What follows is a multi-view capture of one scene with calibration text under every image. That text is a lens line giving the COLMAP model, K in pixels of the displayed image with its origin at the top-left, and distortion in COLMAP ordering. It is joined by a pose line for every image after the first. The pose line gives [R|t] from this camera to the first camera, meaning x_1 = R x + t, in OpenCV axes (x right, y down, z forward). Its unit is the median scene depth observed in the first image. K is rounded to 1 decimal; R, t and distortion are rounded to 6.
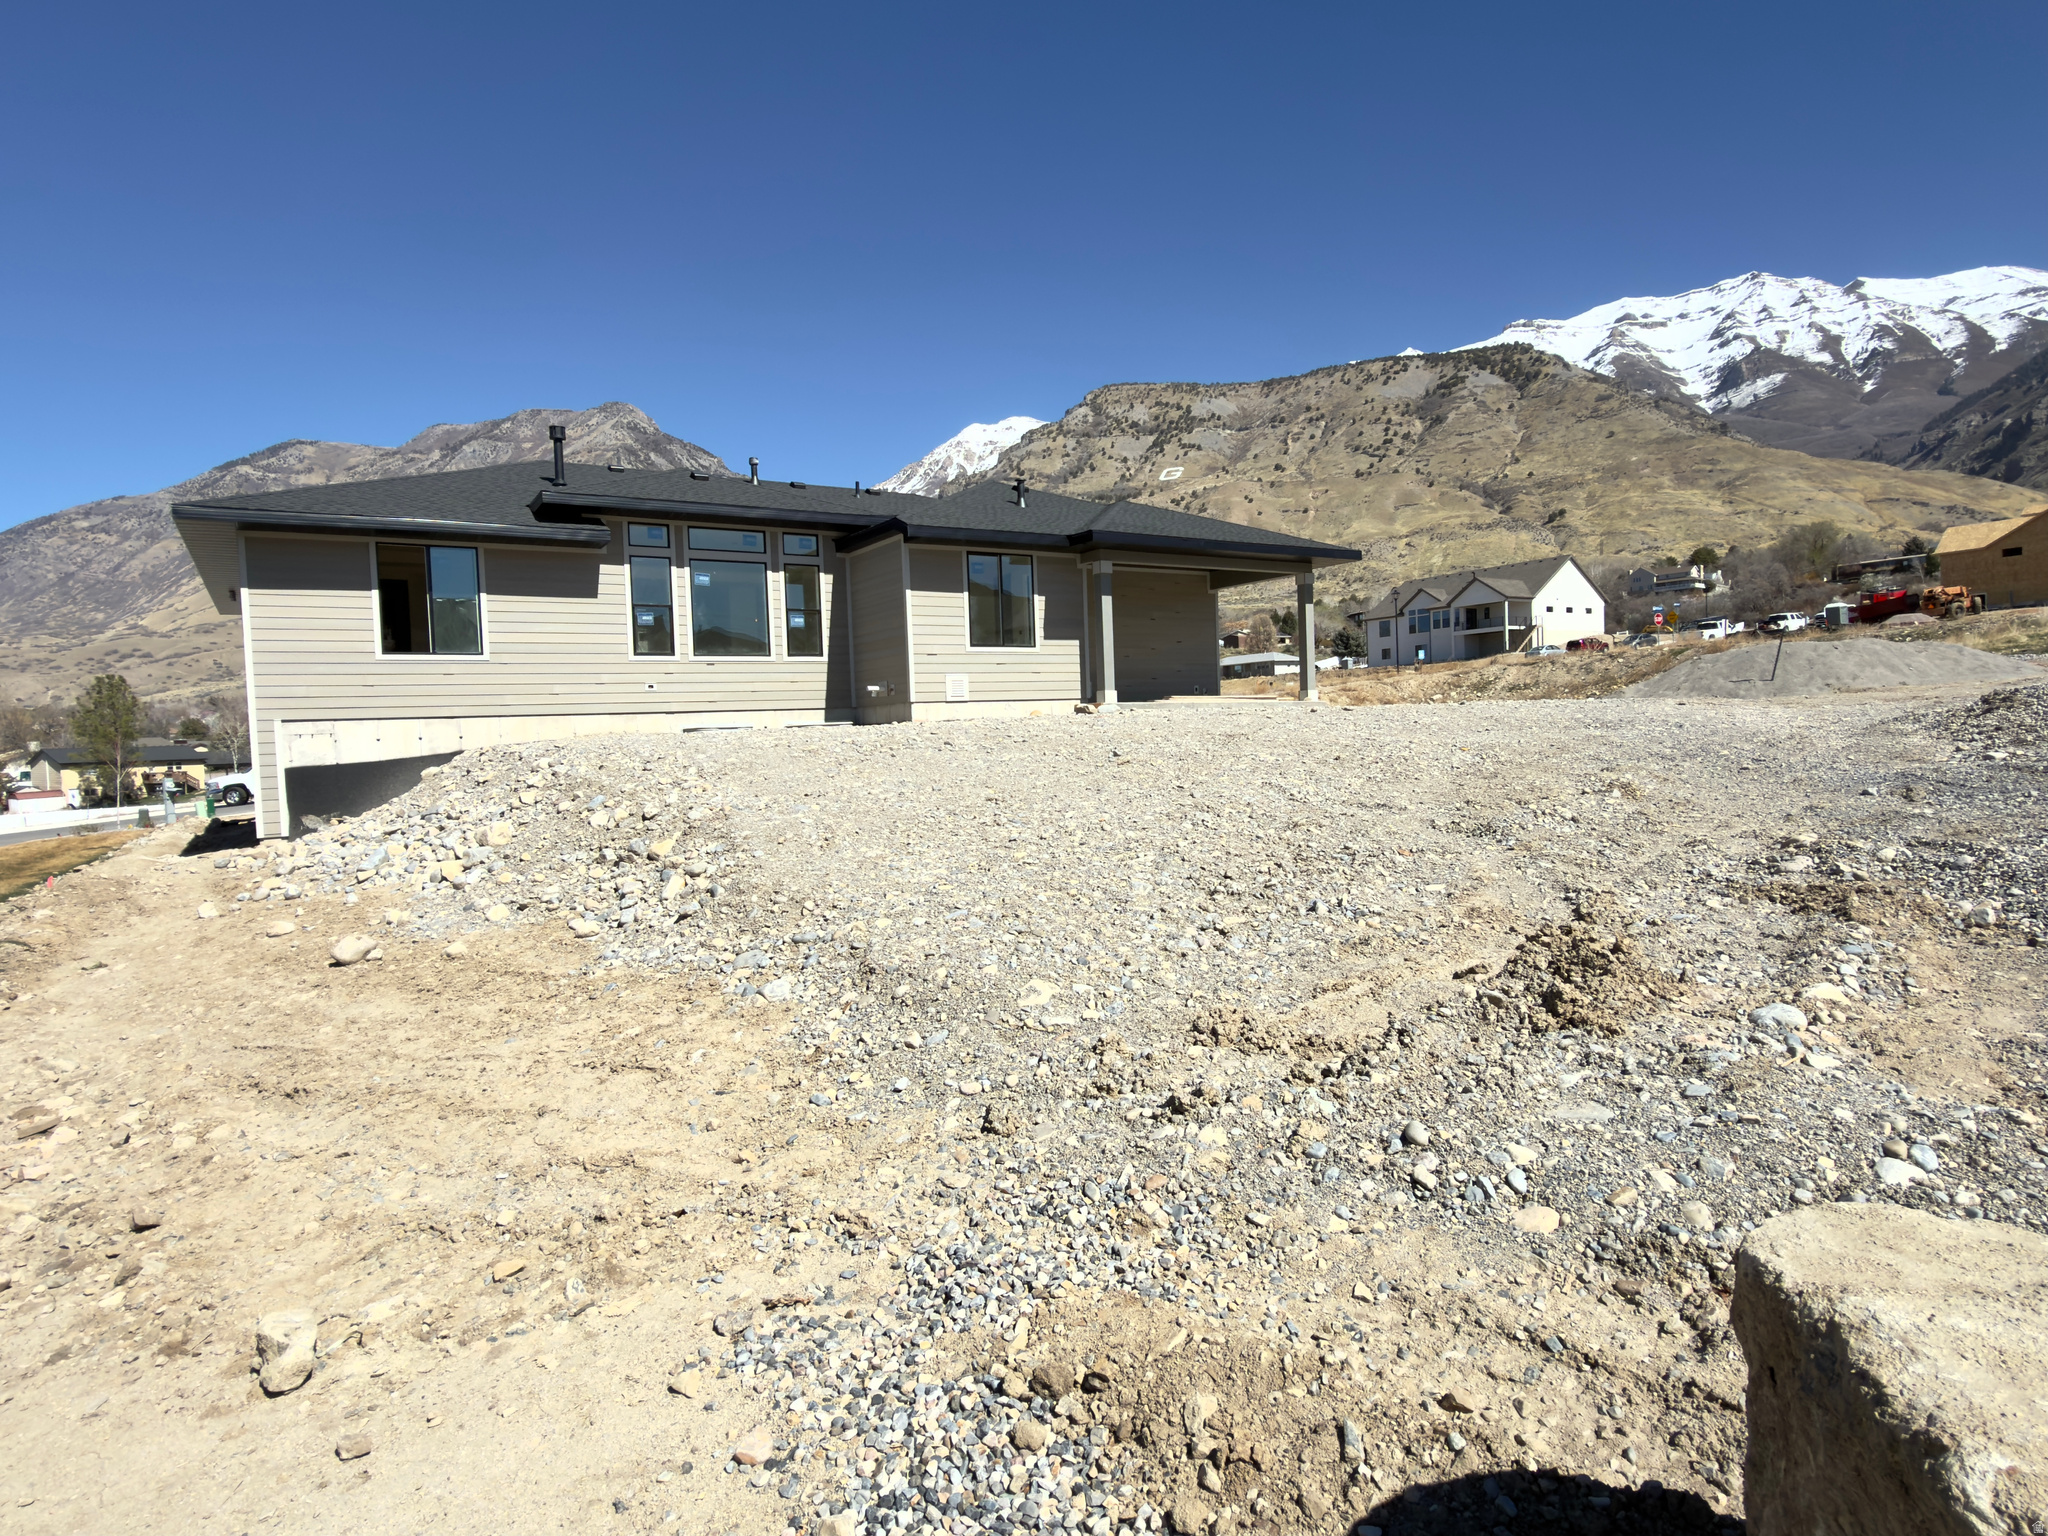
lens RADIAL K [[1138.6, 0, 1024.0], [0, 1138.6, 768.0], [0, 0, 1]] dist [-0.001321, -0.000186]
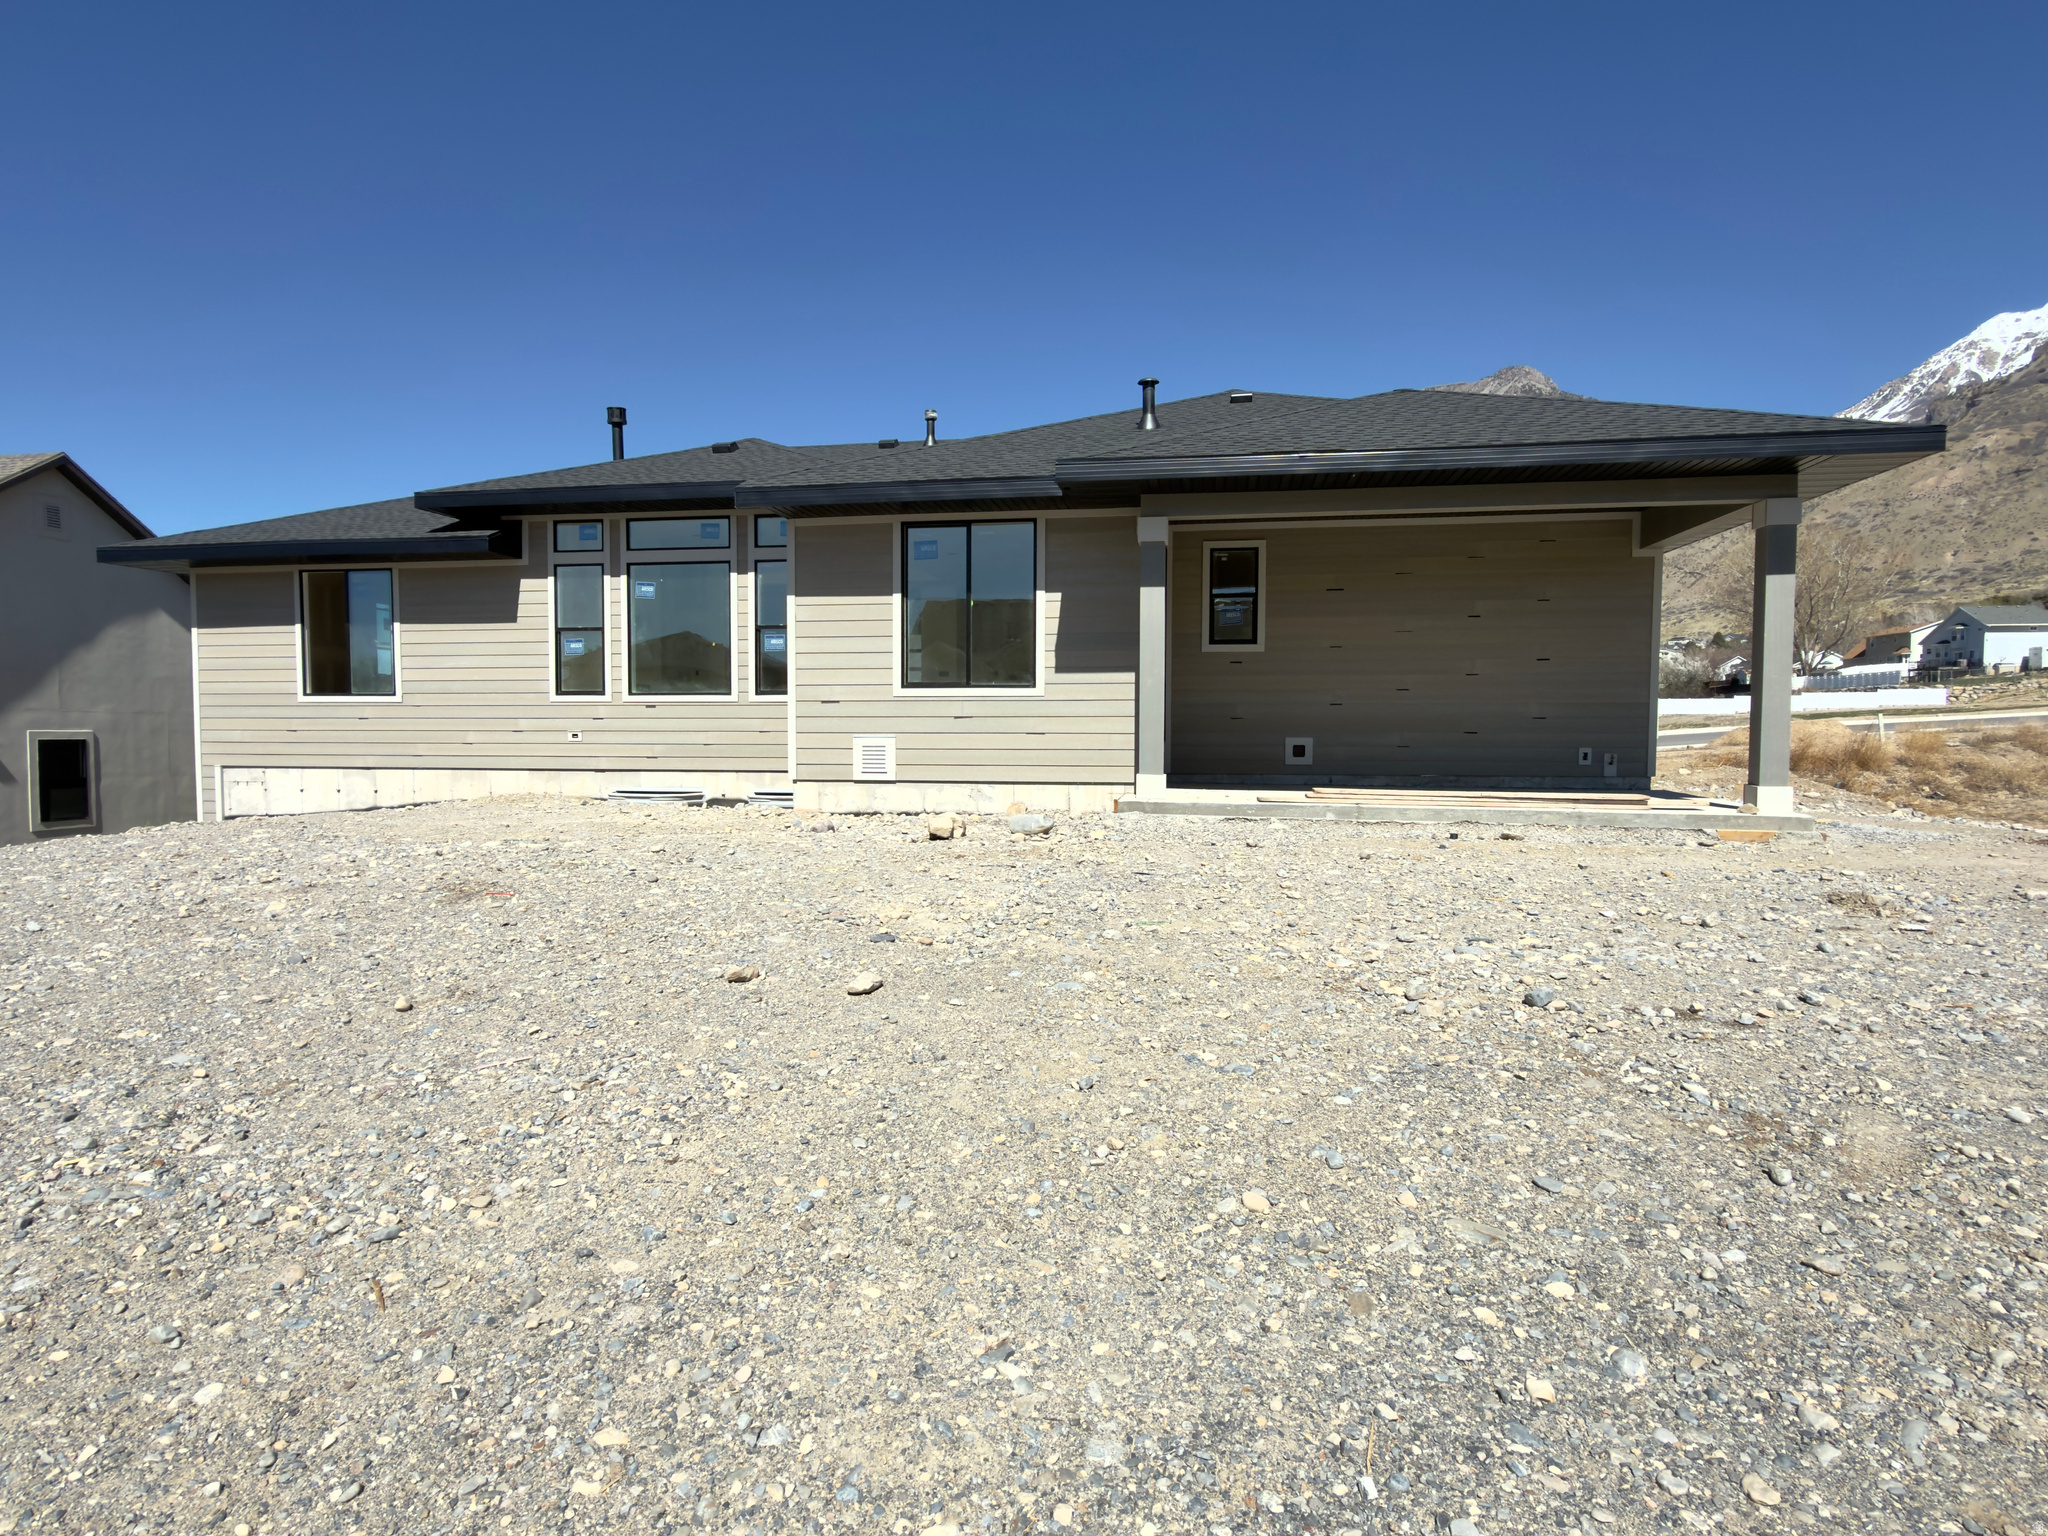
lens RADIAL K [[1143.2, 0, 1024.2], [0, 1143.2, 743.7], [0, 0, 1]] dist [-0.000553, -0.001138]
pose [[0.731835, 0.051636, -0.679523, 0.403519], [-0.051159, 0.998474, 0.020775, -0.095823], [0.679559, 0.019560, 0.733360, 0.634176]]
